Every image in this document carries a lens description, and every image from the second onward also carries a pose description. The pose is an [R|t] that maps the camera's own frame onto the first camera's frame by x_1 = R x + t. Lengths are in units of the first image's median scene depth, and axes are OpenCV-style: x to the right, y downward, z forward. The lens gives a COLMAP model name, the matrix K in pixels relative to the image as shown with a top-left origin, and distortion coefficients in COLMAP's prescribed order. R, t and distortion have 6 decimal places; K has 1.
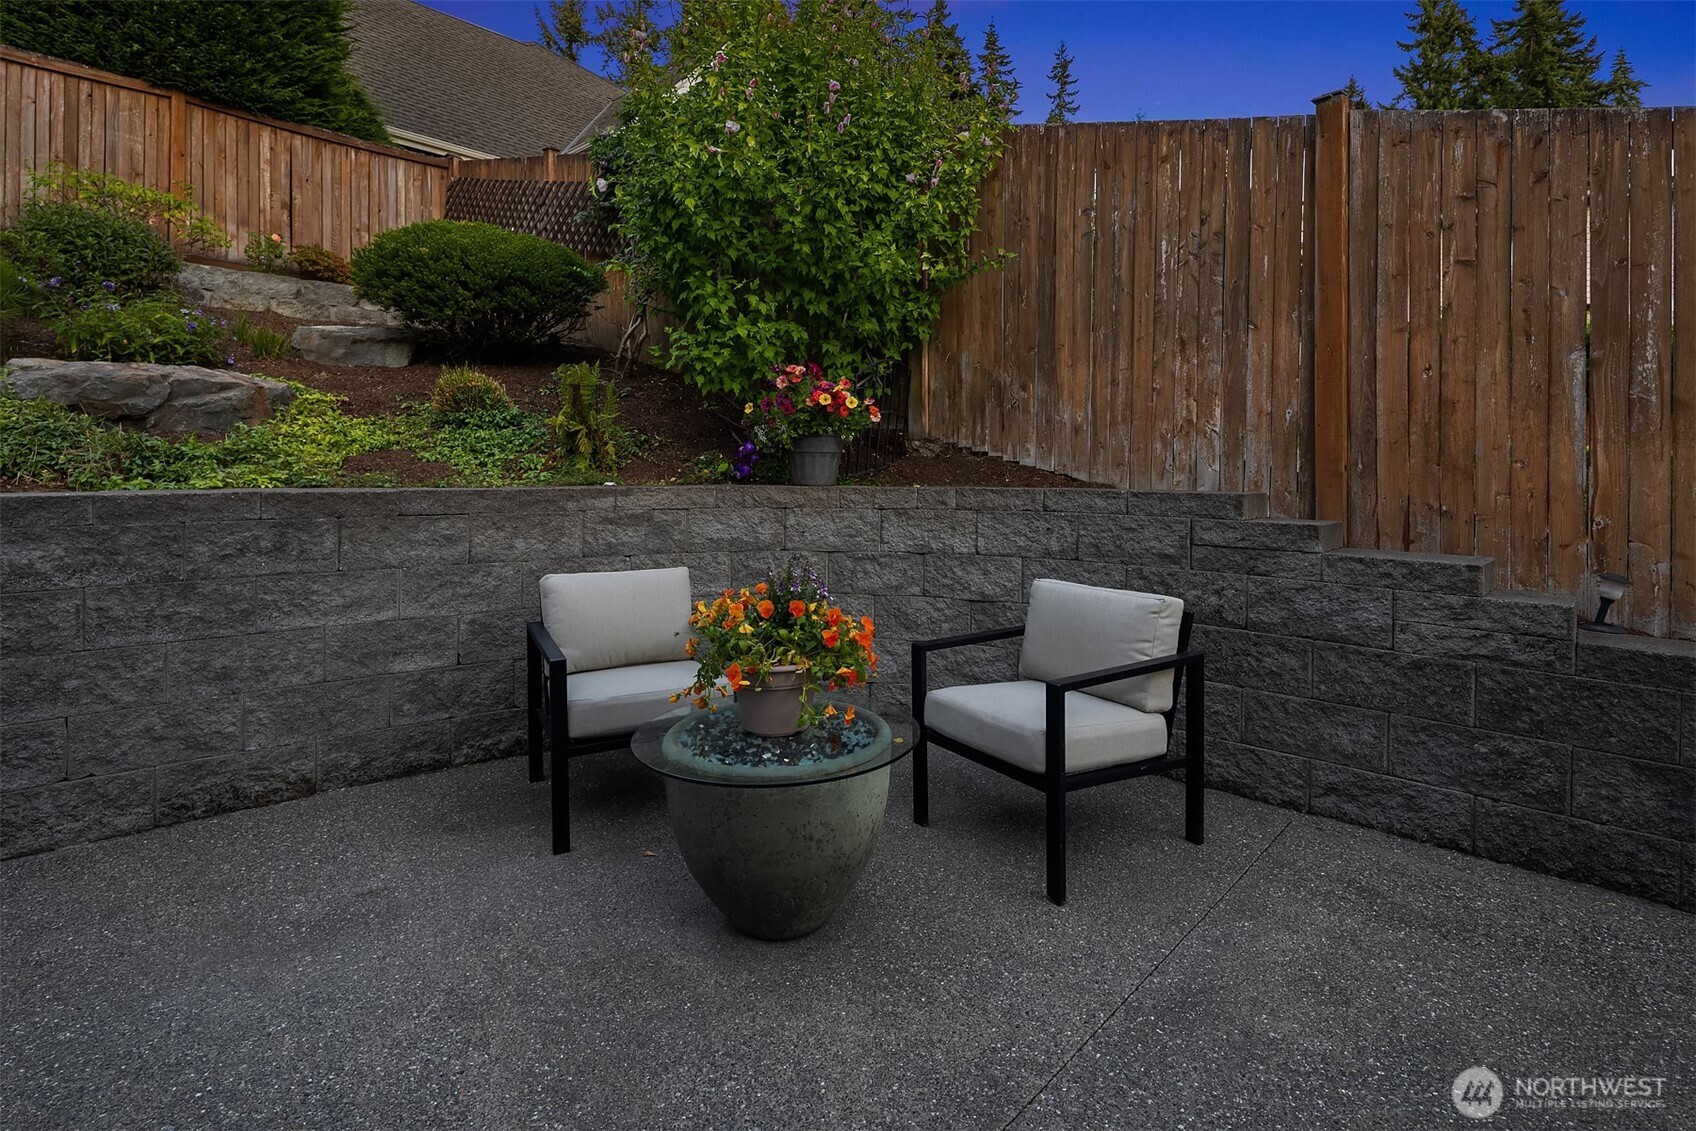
lens RADIAL K [[836.3, 0, 846.7], [0, 836.3, 456.8], [0, 0, 1]] dist [-0.000368, -0.000933]
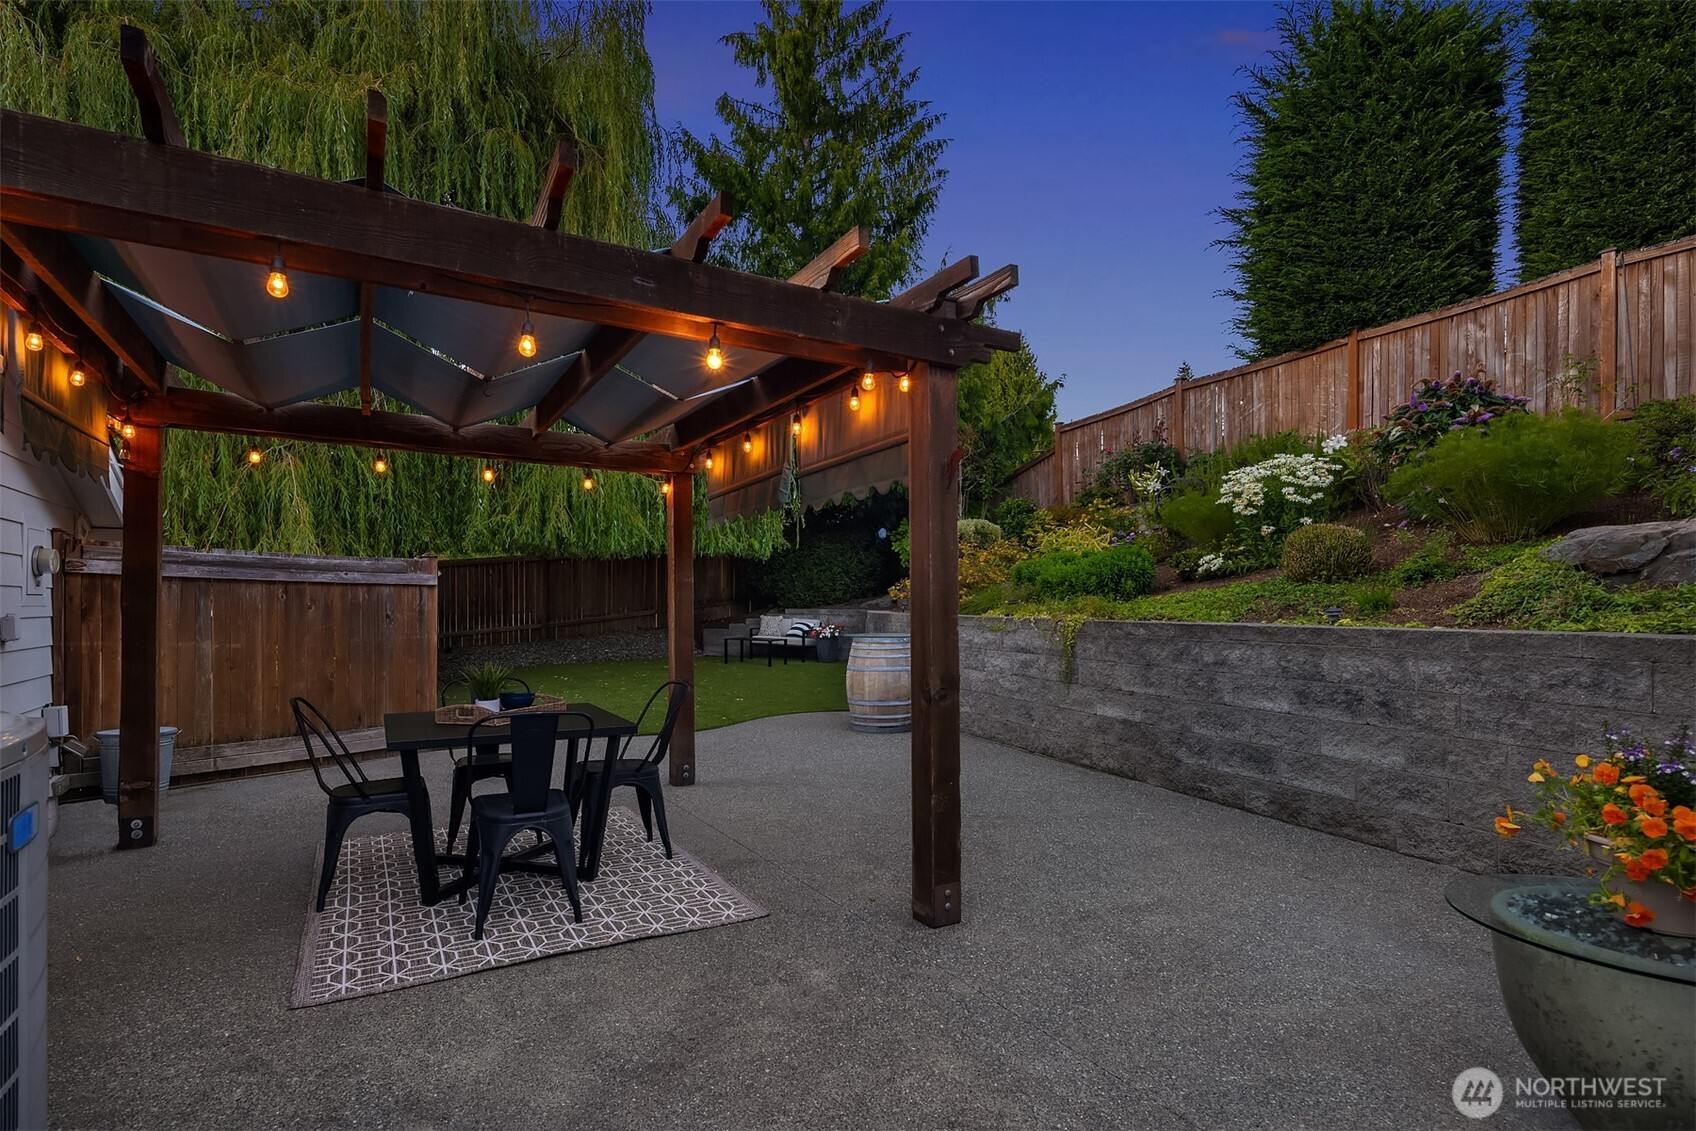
lens RADIAL K [[830.9, 0, 840.7], [0, 830.9, 606.0], [0, 0, 1]] dist [0.001861, 0.000066]
pose [[-0.281296, -0.001612, -0.959620, 0.607650], [0.001698, 0.999996, -0.002177, 0.002345], [0.959619, -0.002242, -0.281293, 0.284527]]
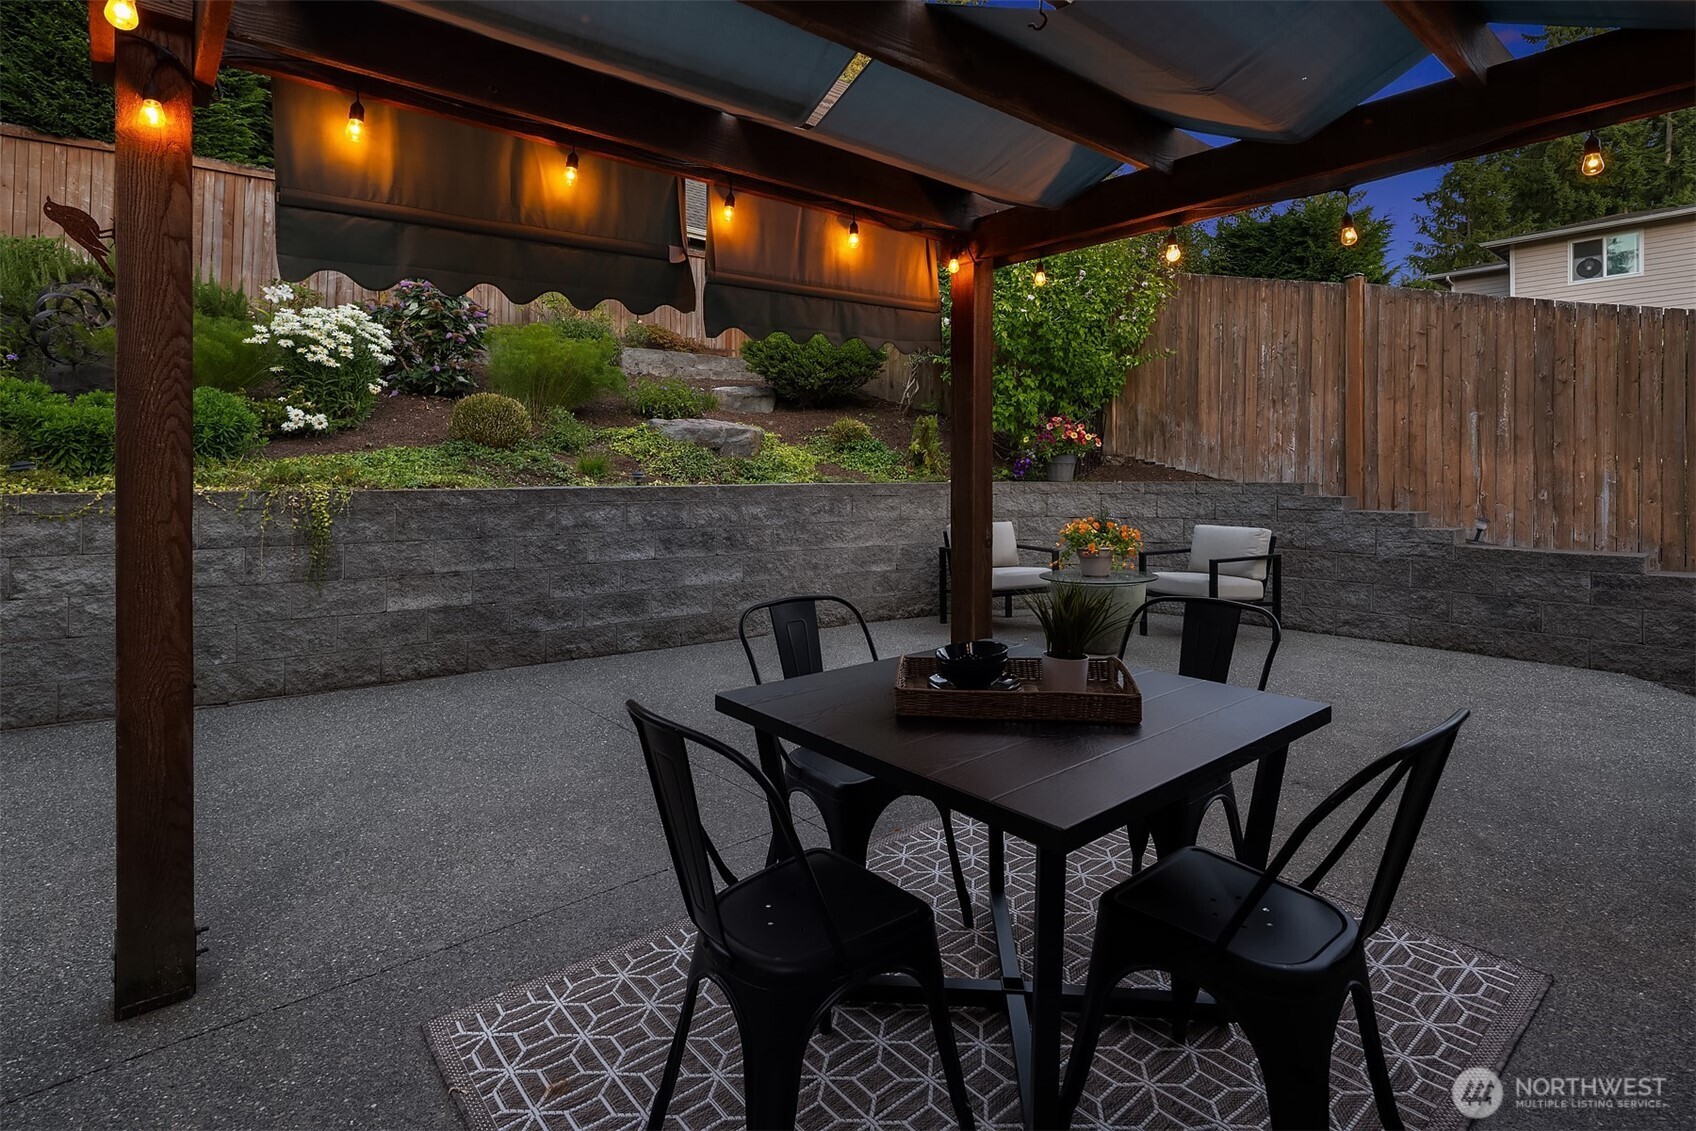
lens RADIAL K [[832.0, 0, 839.6], [0, 832.0, 478.9], [0, 0, 1]] dist [0.000414, -0.000337]
pose [[0.993428, -0.006118, -0.114291, -0.356219], [0.007941, 0.999848, 0.015501, -0.003888], [0.114179, -0.016307, 0.993326, -0.977949]]
